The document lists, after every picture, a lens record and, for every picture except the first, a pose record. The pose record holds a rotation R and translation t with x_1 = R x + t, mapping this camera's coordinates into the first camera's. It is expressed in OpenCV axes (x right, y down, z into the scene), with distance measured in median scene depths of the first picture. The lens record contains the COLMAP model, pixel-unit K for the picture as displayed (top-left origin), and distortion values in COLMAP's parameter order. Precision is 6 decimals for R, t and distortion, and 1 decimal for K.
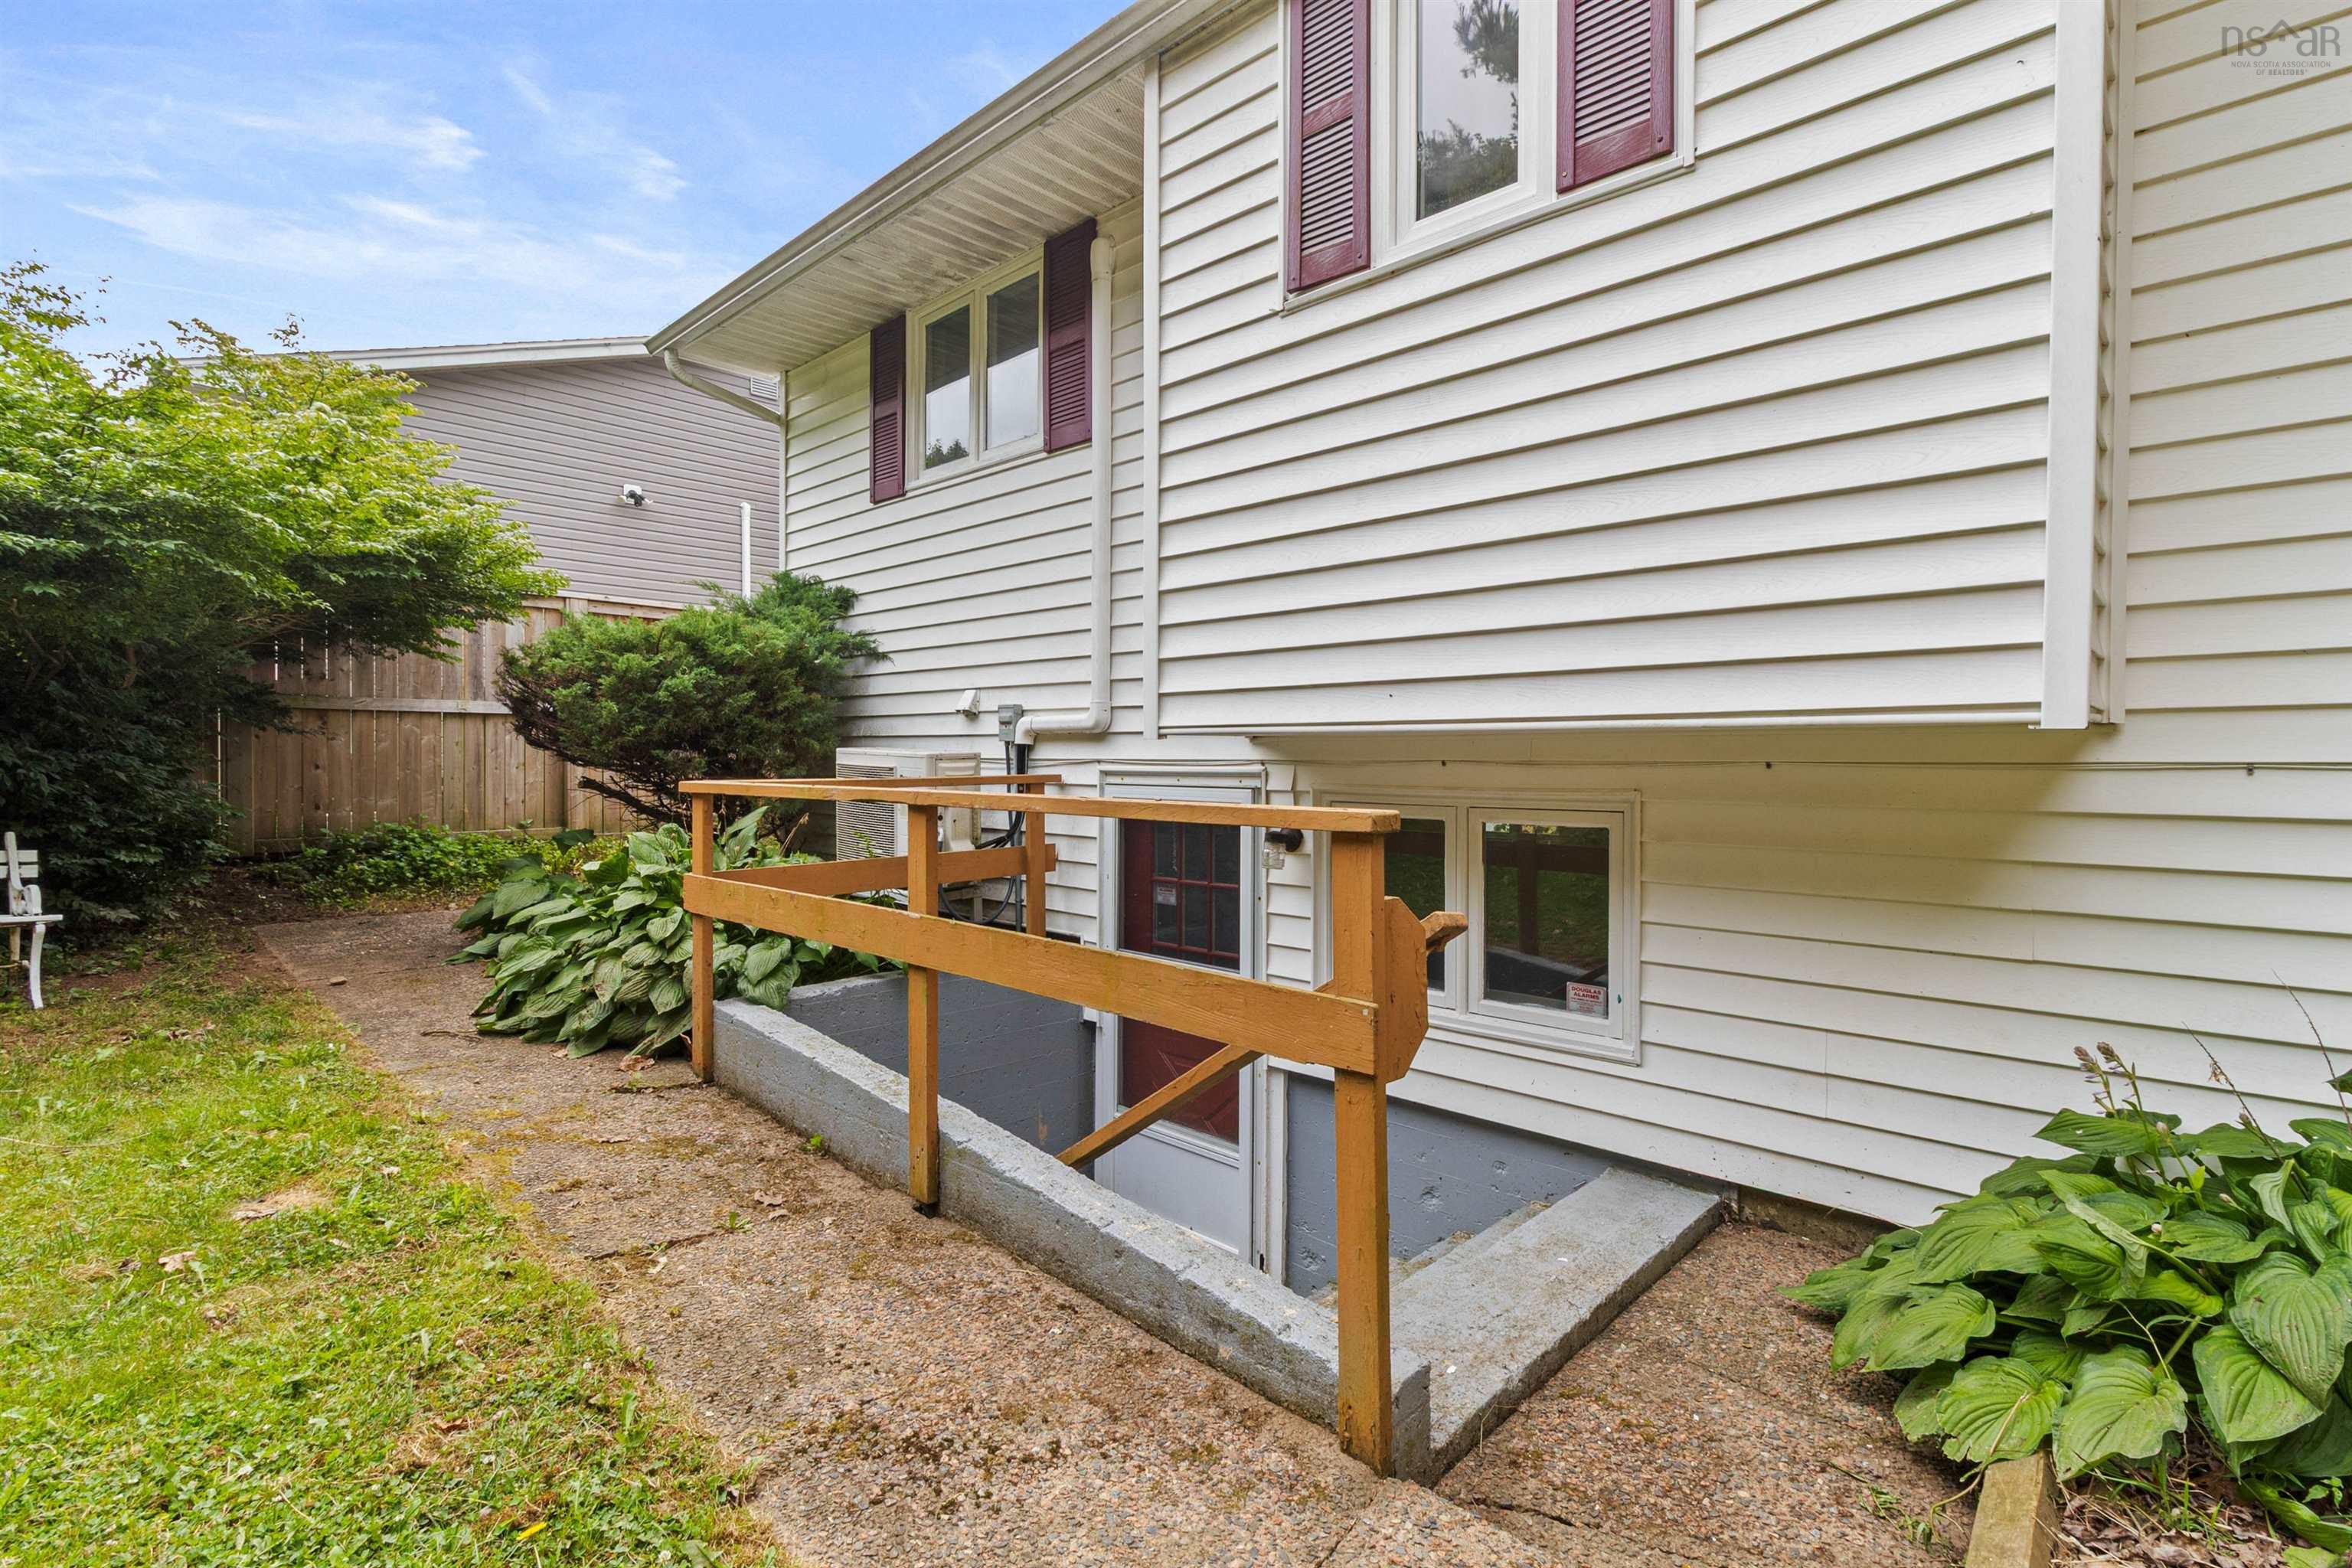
lens RADIAL K [[1092.0, 0, 1180.7], [0, 1092.0, 748.5], [0, 0, 1]] dist [-0.002570, -0.000149]
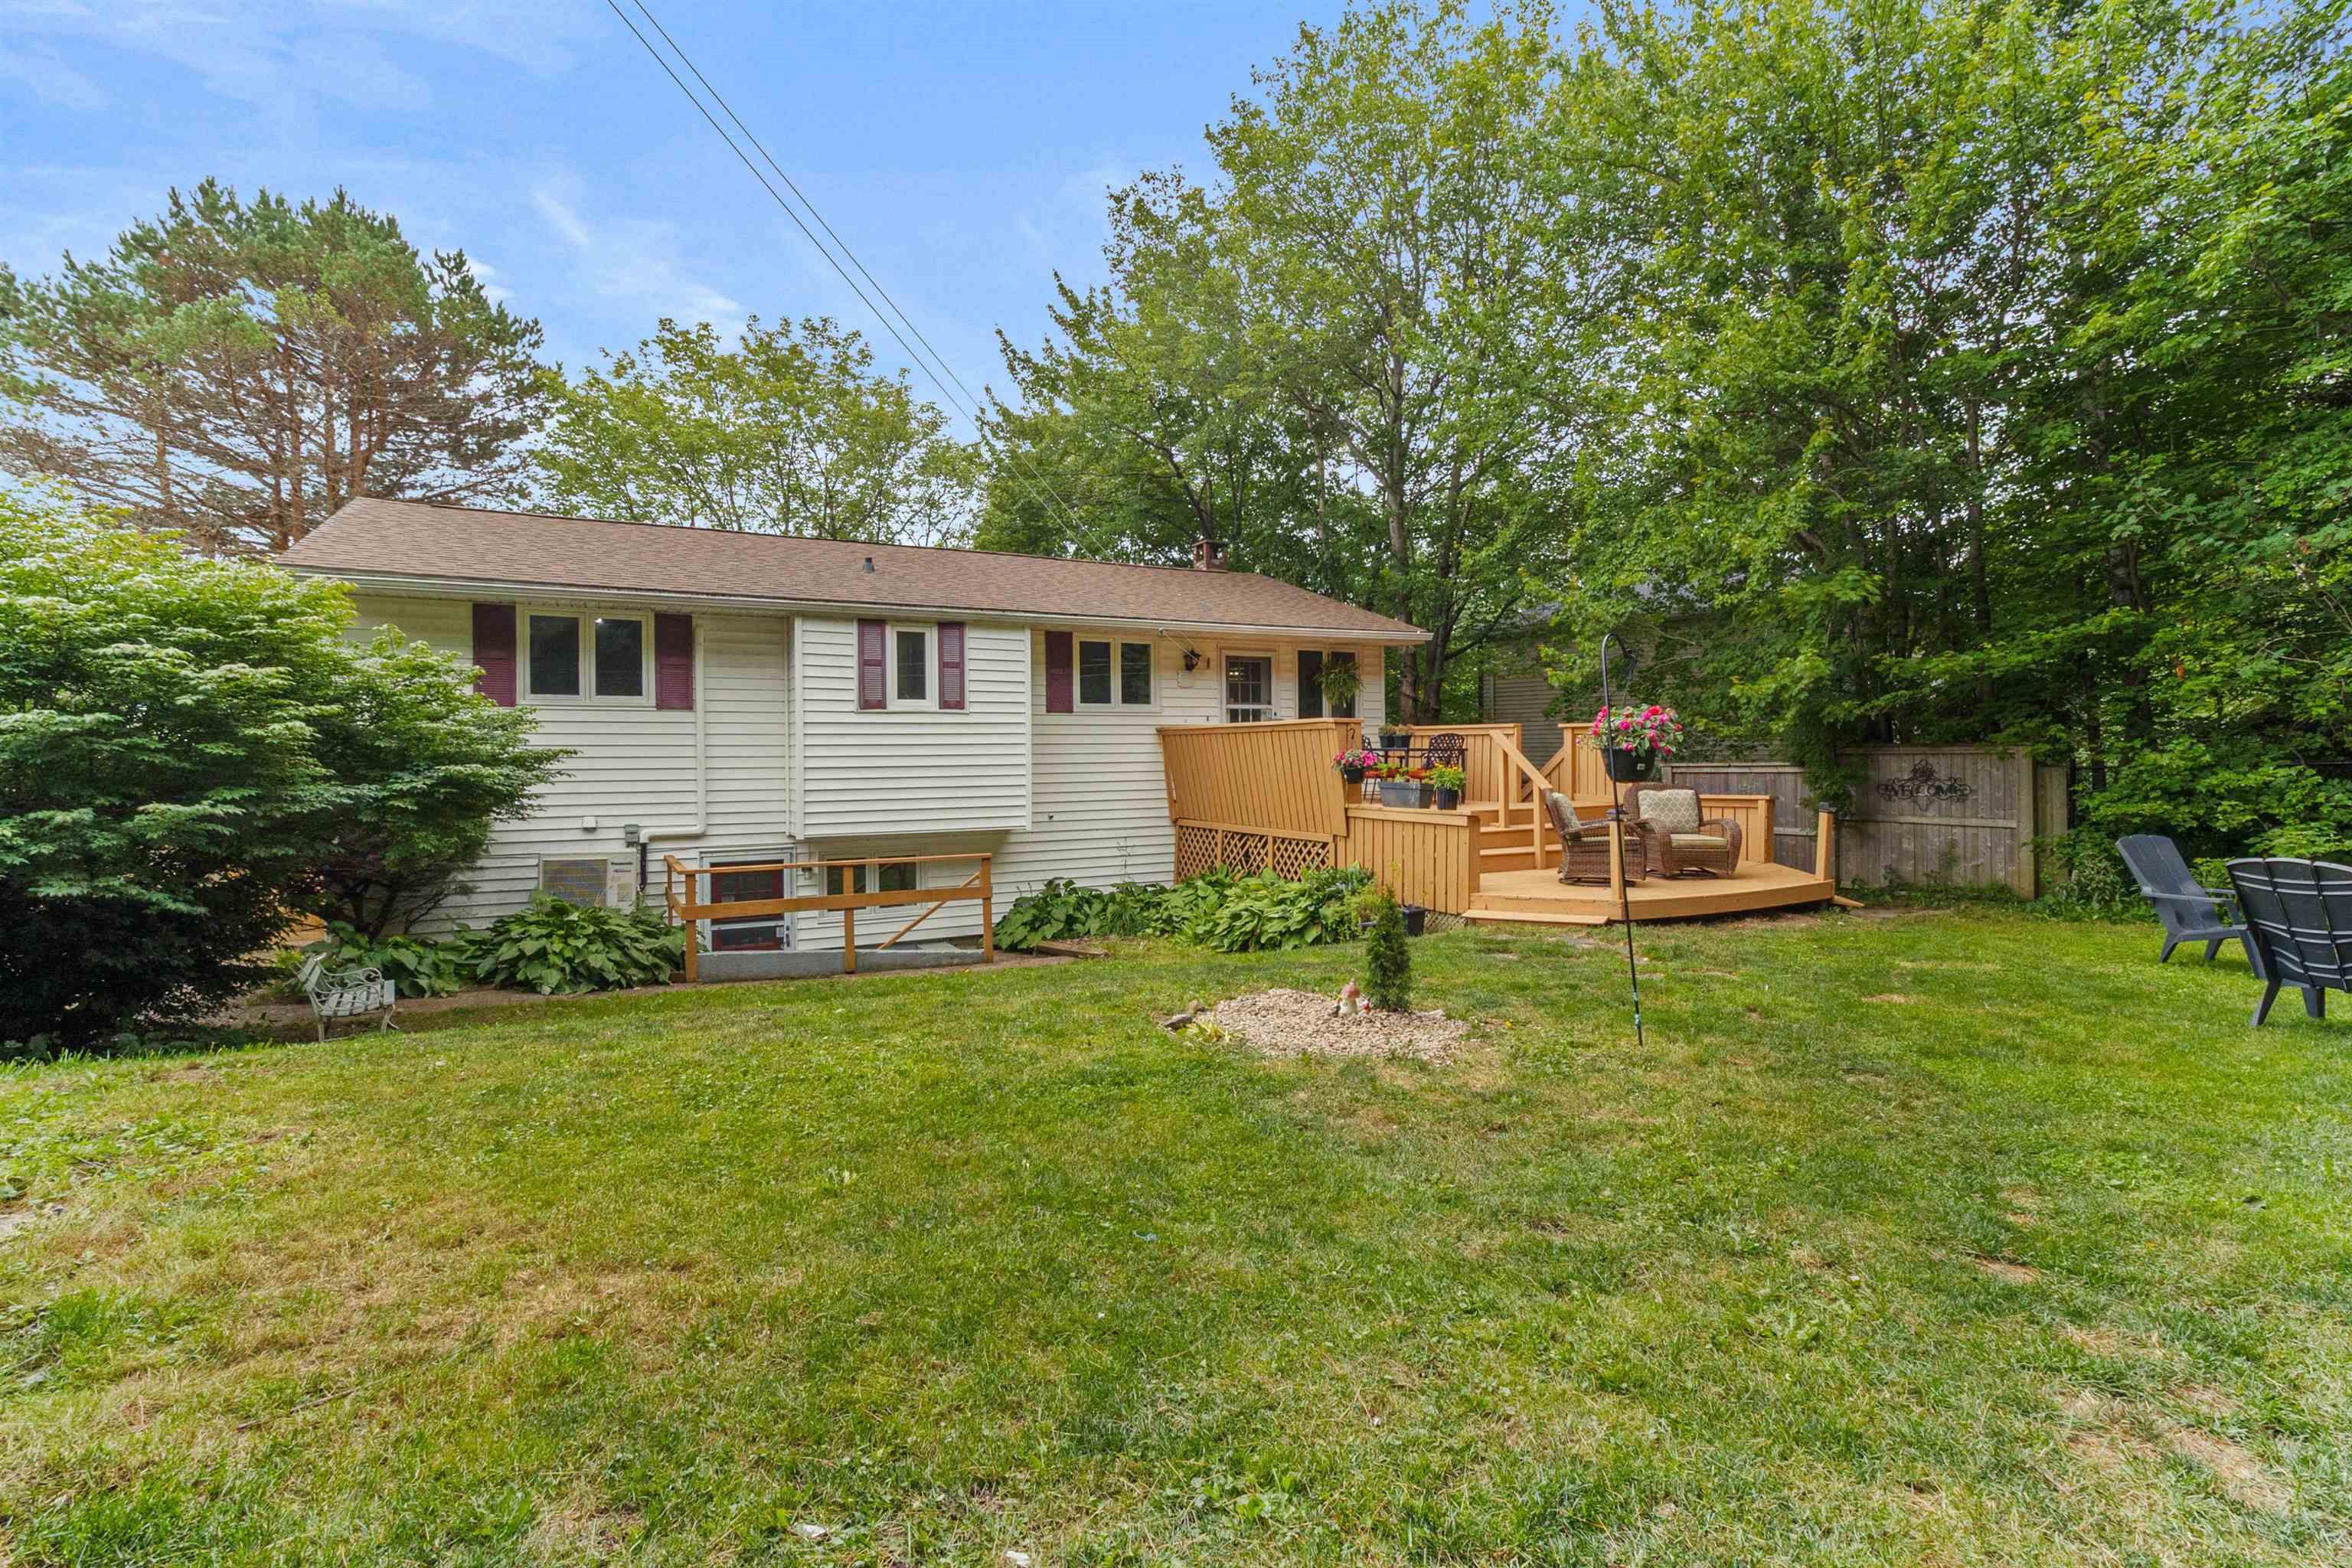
lens RADIAL K [[1062.8, 0, 1176.0], [0, 1062.8, 784.0], [0, 0, 1]] dist [0.003855, 0.000637]
pose [[0.302961, -0.025178, 0.952670, -3.245294], [0.004736, 0.999678, 0.024914, -0.297900], [-0.952991, -0.003036, 0.302983, -1.116354]]
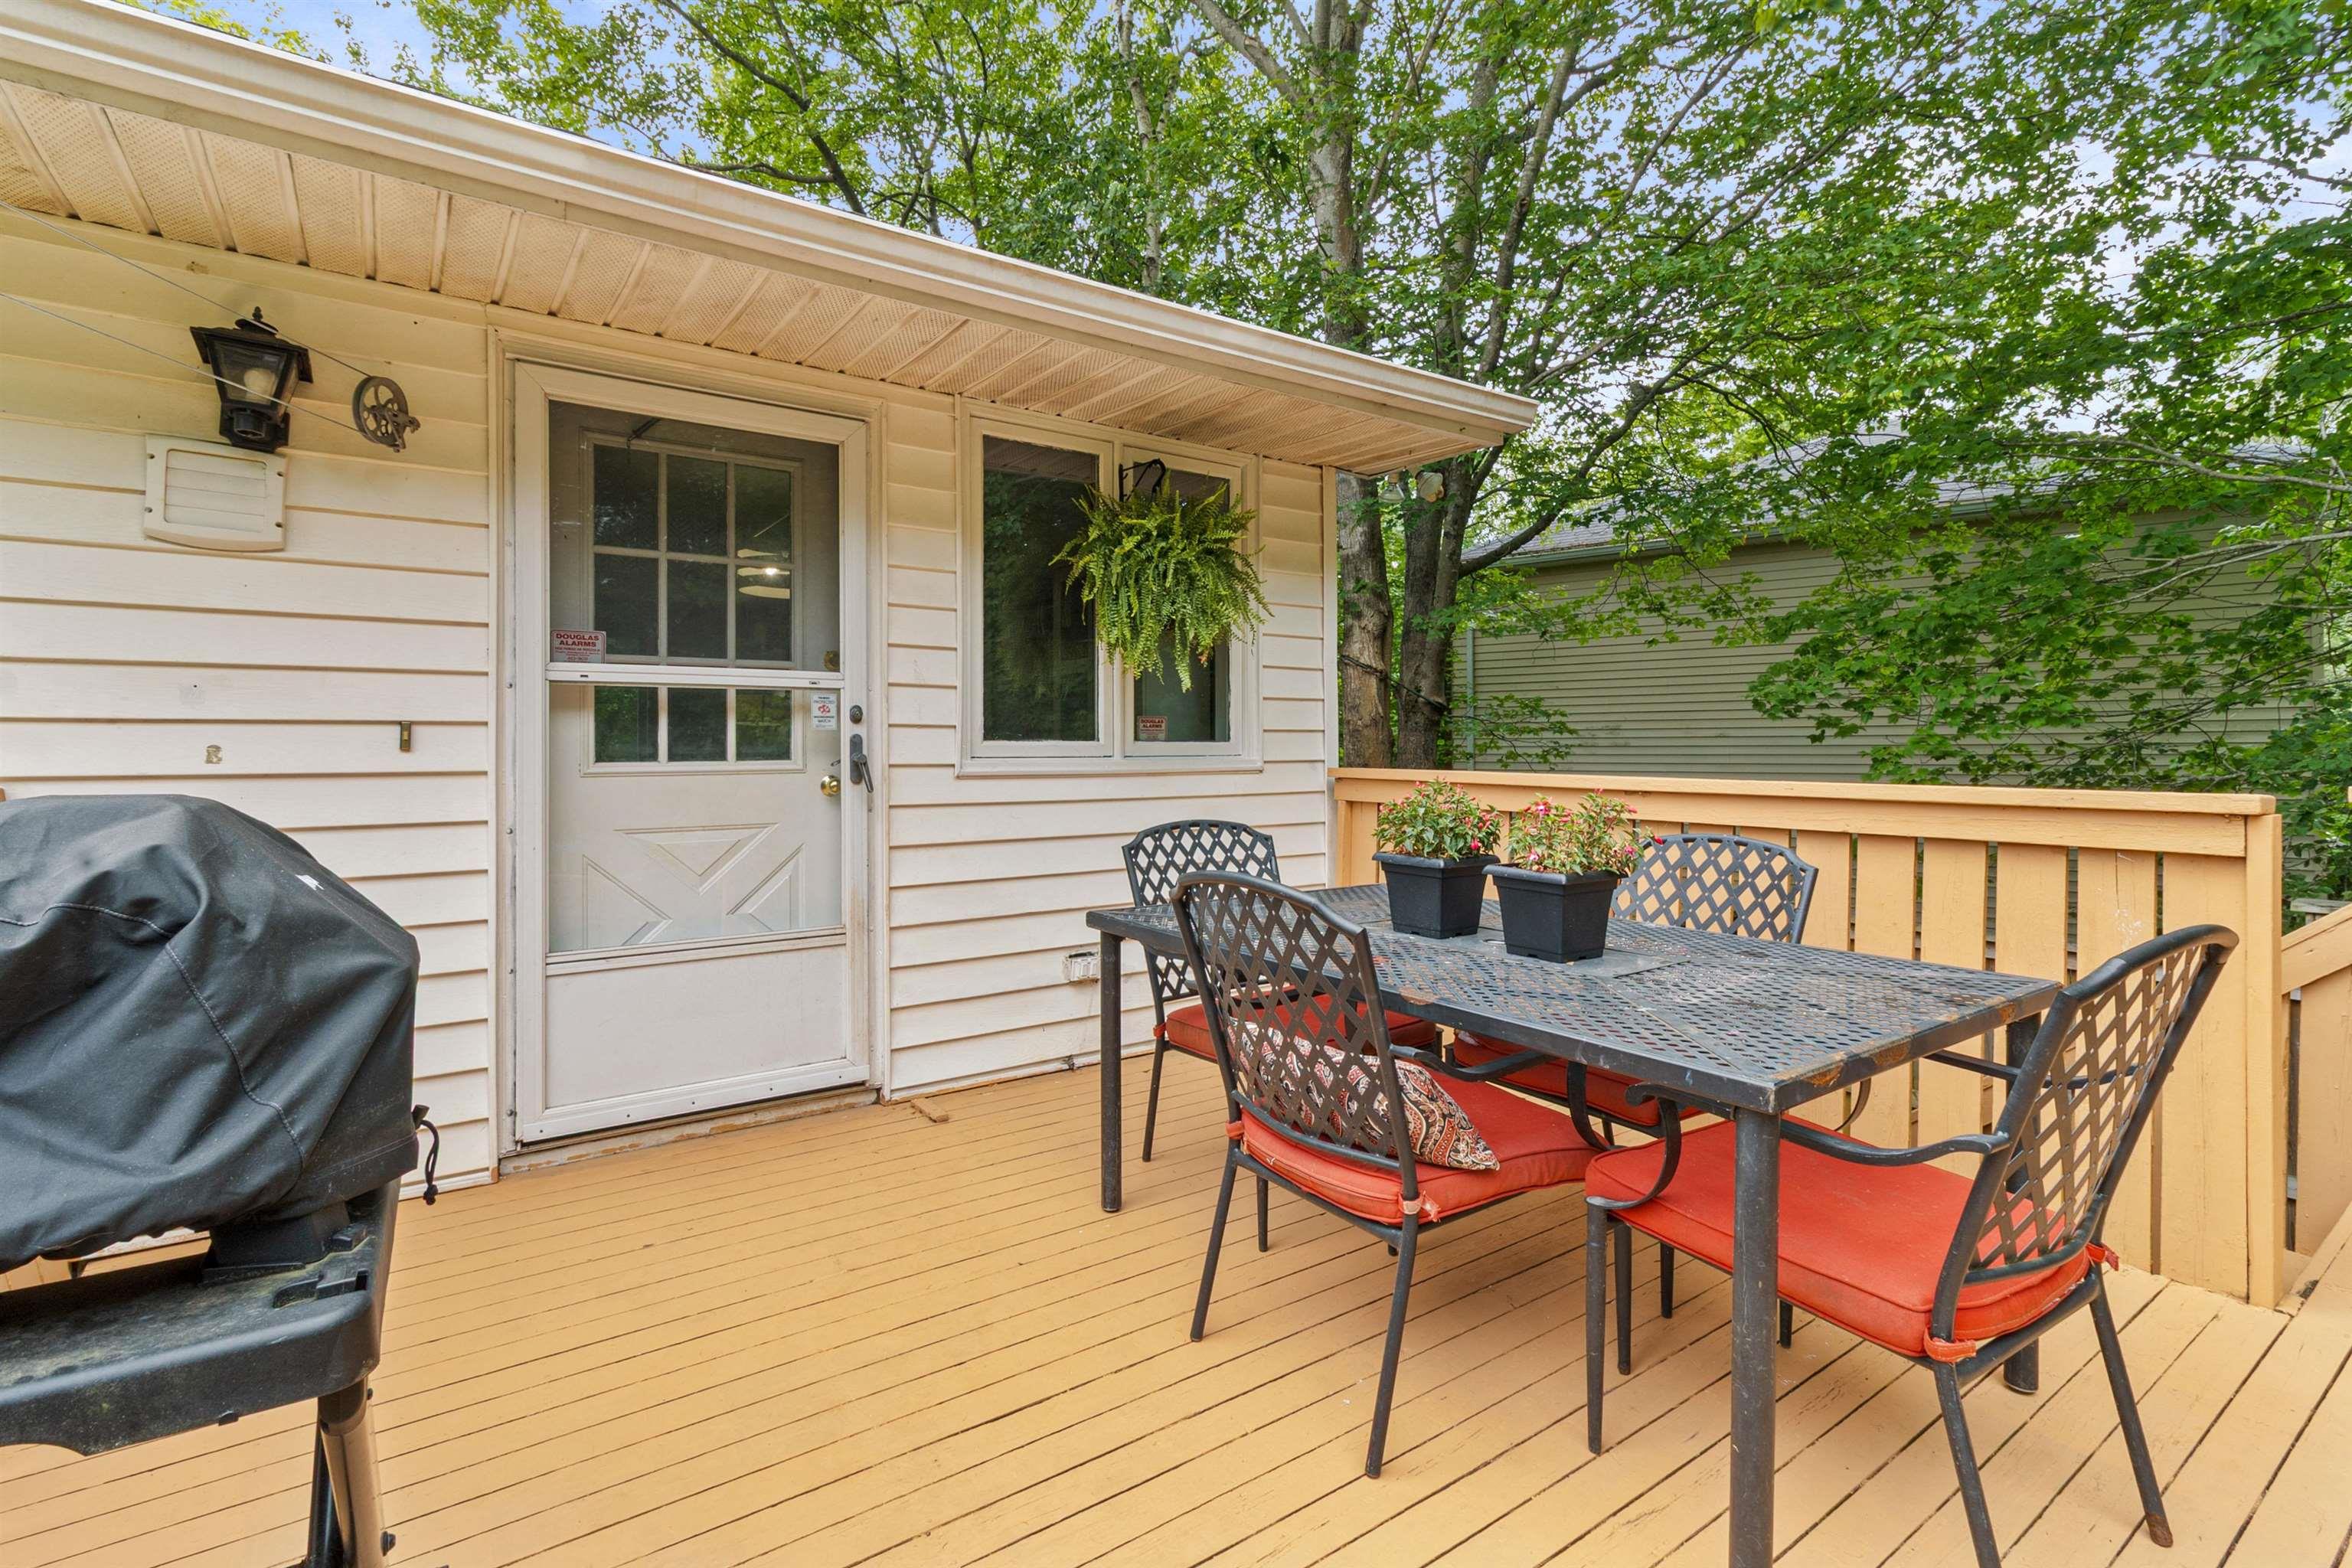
lens RADIAL K [[1092.0, 0, 1180.7], [0, 1092.0, 748.5], [0, 0, 1]] dist [-0.002570, -0.000149]
pose [[0.170570, 0.005005, 0.985333, 0.647452], [-0.000911, 0.999987, -0.004921, -0.460220], [-0.985345, -0.000058, 0.170572, -0.546288]]
